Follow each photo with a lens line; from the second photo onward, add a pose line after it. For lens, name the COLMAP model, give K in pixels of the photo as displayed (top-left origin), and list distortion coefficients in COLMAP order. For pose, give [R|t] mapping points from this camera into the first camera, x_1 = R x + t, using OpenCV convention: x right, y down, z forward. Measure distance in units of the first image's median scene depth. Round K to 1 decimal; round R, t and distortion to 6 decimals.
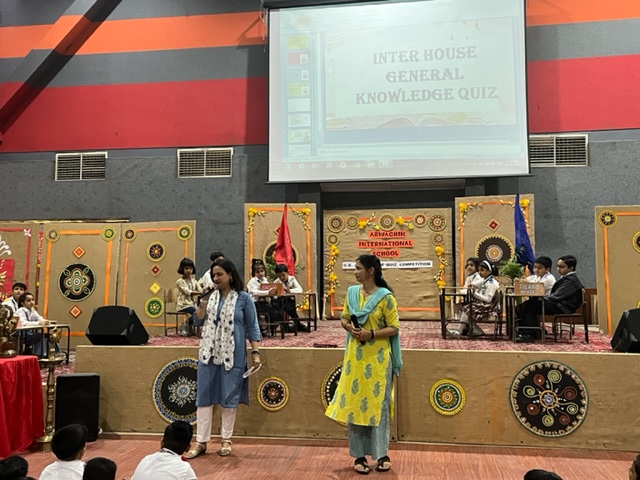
lens RADIAL K [[639.3, 0, 314.1], [0, 639.3, 244.2], [0, 0, 1]] dist [0.038403, 0.000000]
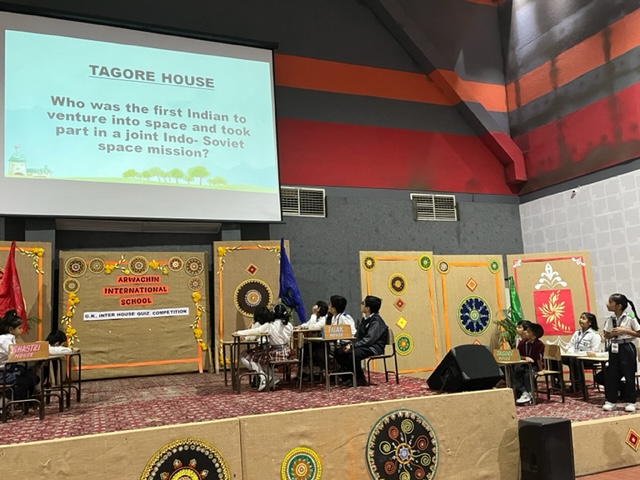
lens RADIAL K [[567.4, 0, 320.7], [0, 567.4, 240.8], [0, 0, 1]] dist [0.048952, -0.047685]
pose [[0.852606, 0.034397, 0.521421, -0.094694], [0.015441, 0.995737, -0.090935, 0.007614], [-0.522326, 0.085583, 0.848440, 0.198823]]
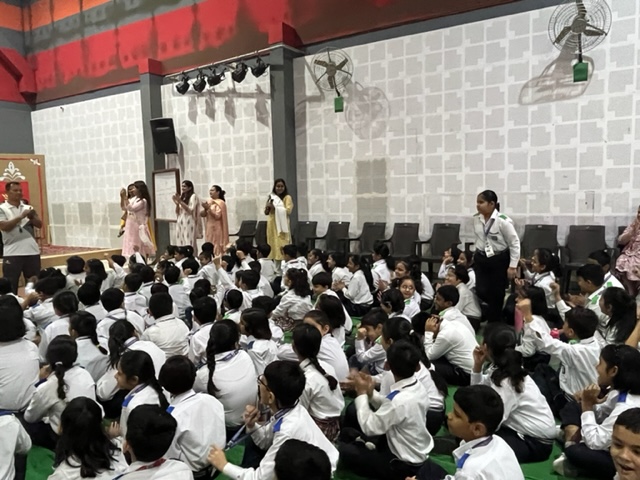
lens RADIAL K [[491.7, 0, 321.9], [0, 491.7, 239.4], [0, 0, 1]] dist [0.001142, -0.005916]
pose [[0.389368, -0.100575, 0.915575, -0.039301], [-0.032350, 0.991914, 0.122718, -0.020059], [-0.920514, -0.077401, 0.382966, -0.248109]]
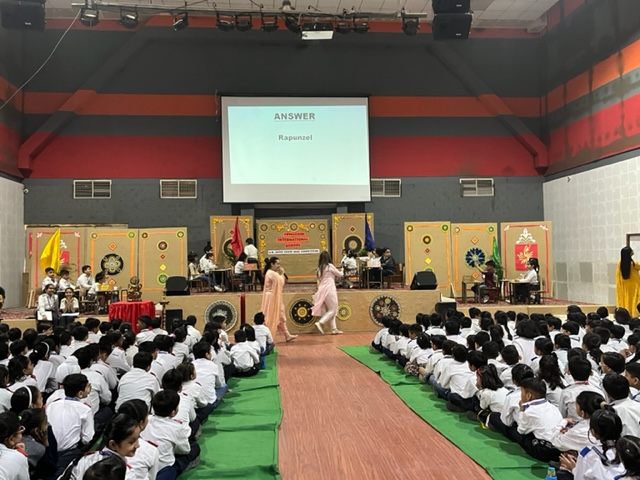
lens RADIAL K [[548.7, 0, 312.7], [0, 548.7, 244.6], [0, 0, 1]] dist [0.049495, -0.042905]
pose [[0.970162, -0.008202, 0.242318, -0.213755], [0.000840, 0.999535, 0.030471, -0.035229], [-0.242455, -0.029358, 0.969718, -0.494097]]
